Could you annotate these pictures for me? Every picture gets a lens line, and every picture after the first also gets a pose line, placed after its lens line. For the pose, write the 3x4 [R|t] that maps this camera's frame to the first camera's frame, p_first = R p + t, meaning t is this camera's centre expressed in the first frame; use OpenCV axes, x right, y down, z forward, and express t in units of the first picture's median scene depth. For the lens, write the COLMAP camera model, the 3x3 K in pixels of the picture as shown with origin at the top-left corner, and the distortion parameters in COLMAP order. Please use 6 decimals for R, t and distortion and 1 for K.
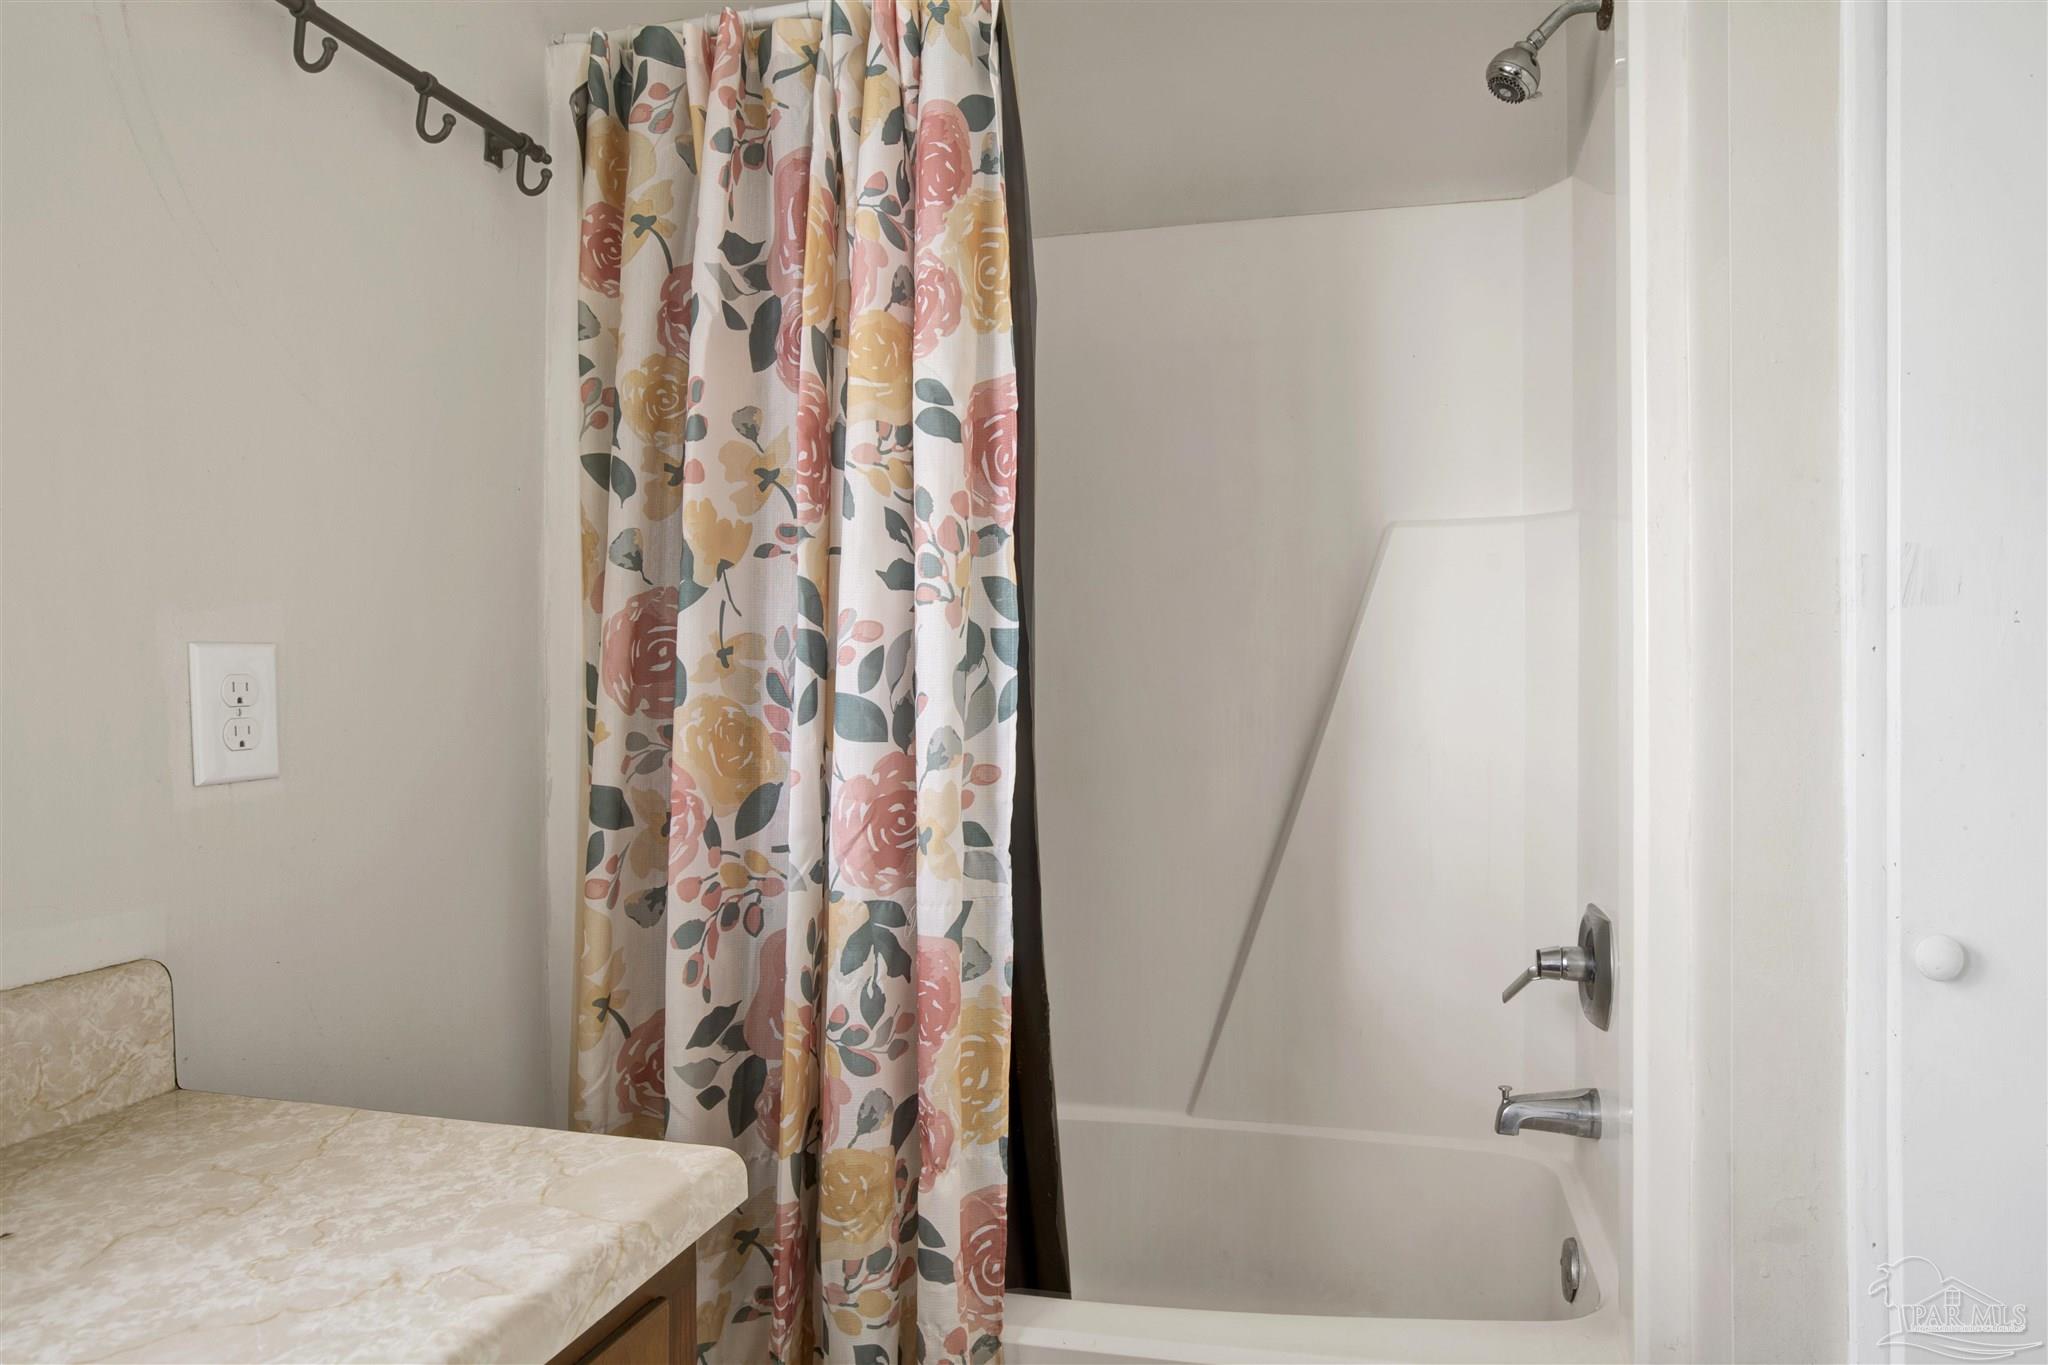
lens RADIAL K [[1093.3, 0, 1057.3], [0, 1093.3, 710.5], [0, 0, 1]] dist [-0.042629, 0.006734]
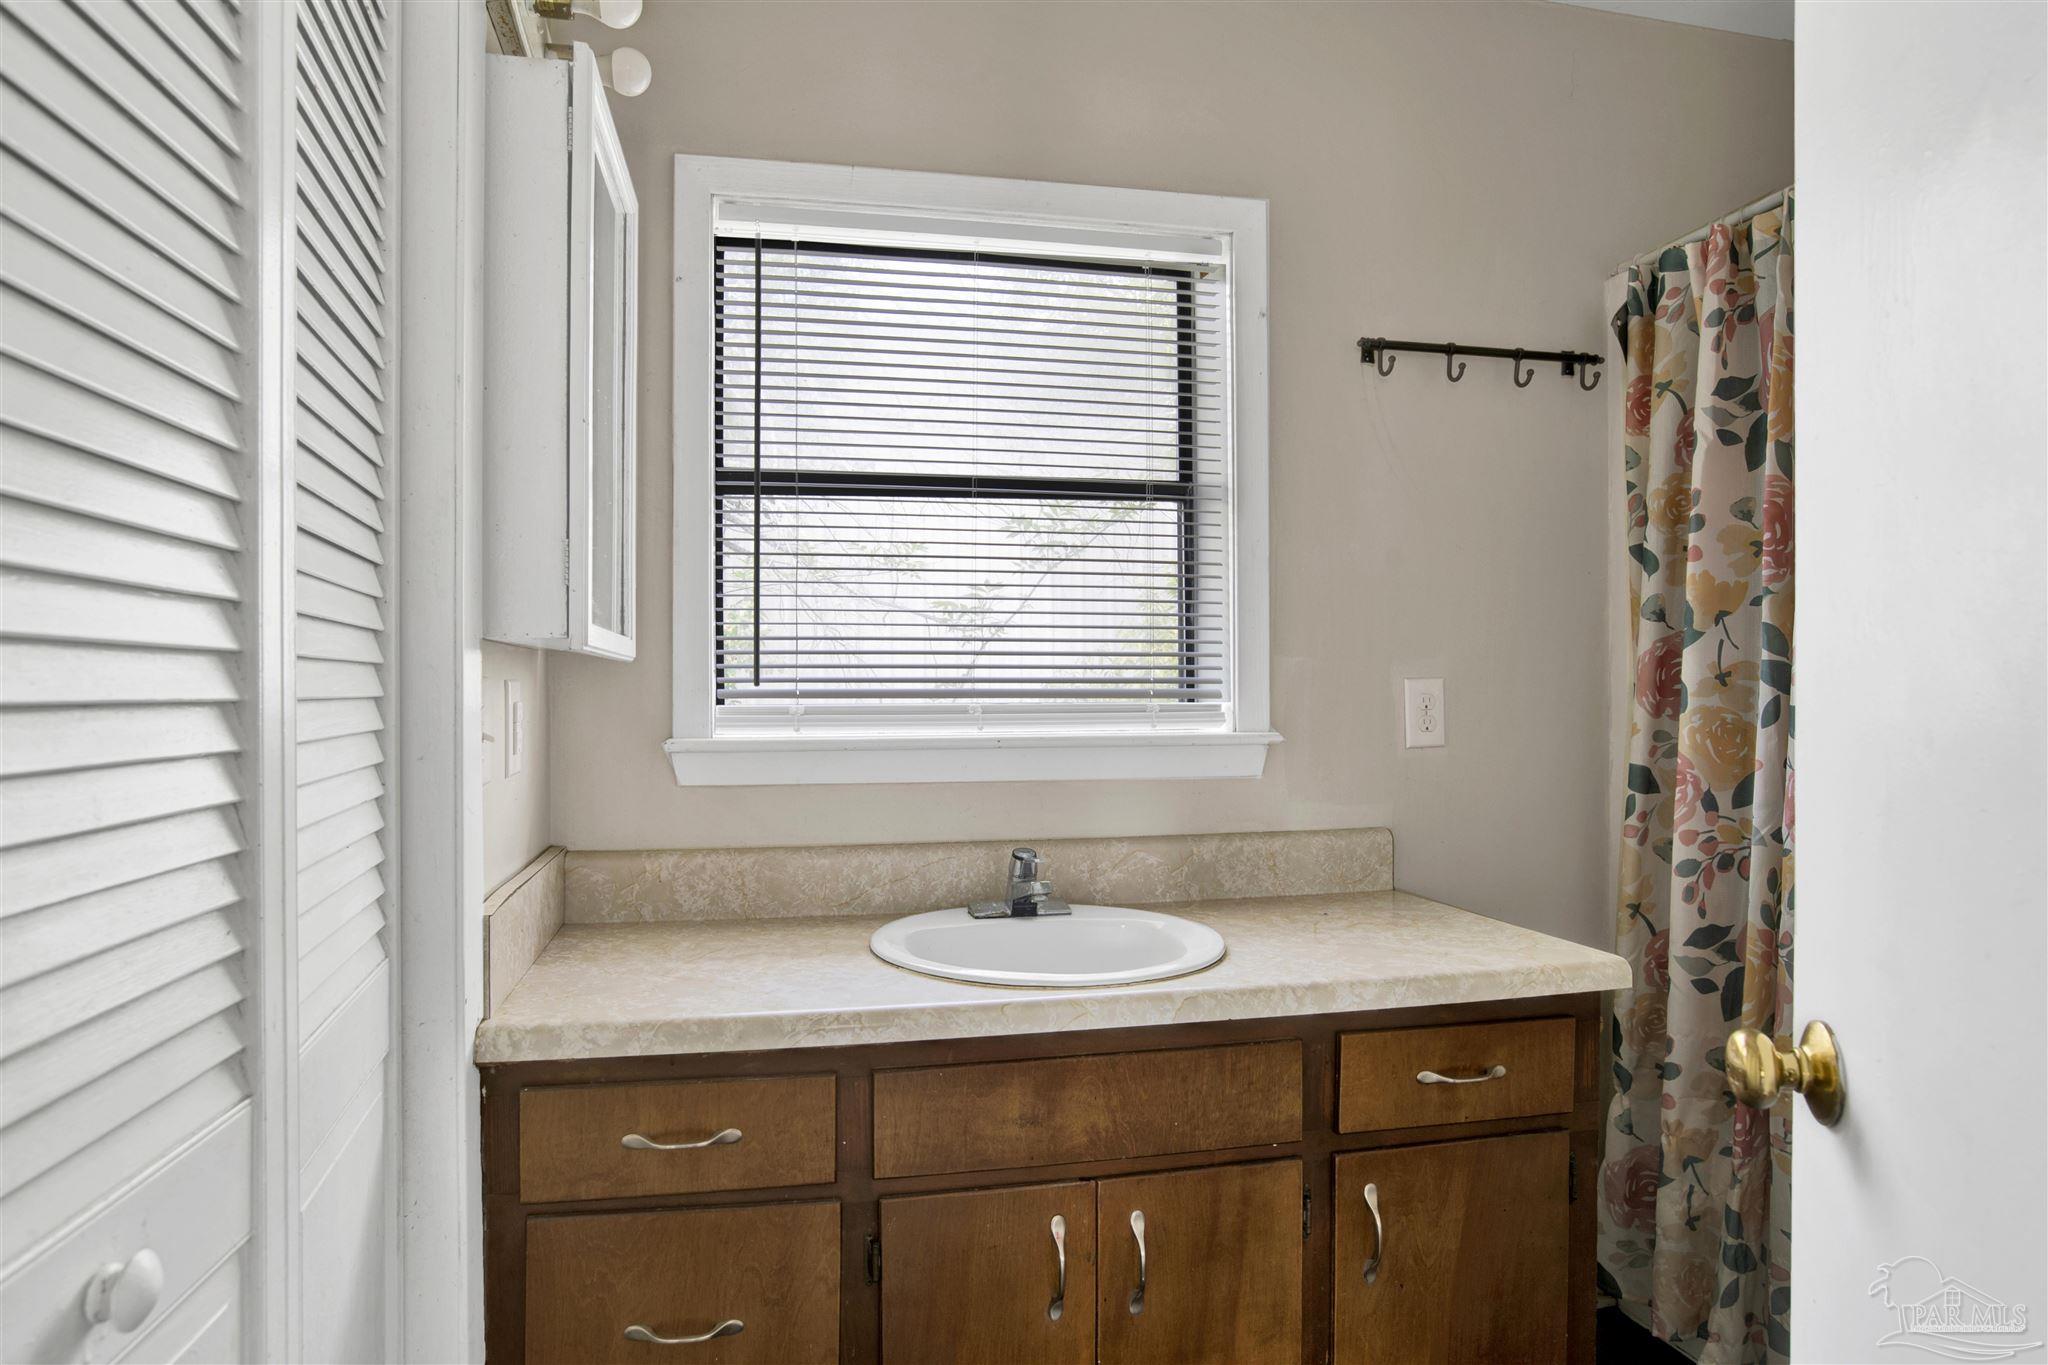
lens RADIAL K [[1093.3, 0, 1020.1], [0, 1093.3, 686.0], [0, 0, 1]] dist [-0.042629, 0.006734]
pose [[0.461639, -0.003626, -0.887060, 0.521778], [-0.013402, 0.999849, -0.011062, -0.012168], [0.886967, 0.016995, 0.461521, -0.465552]]
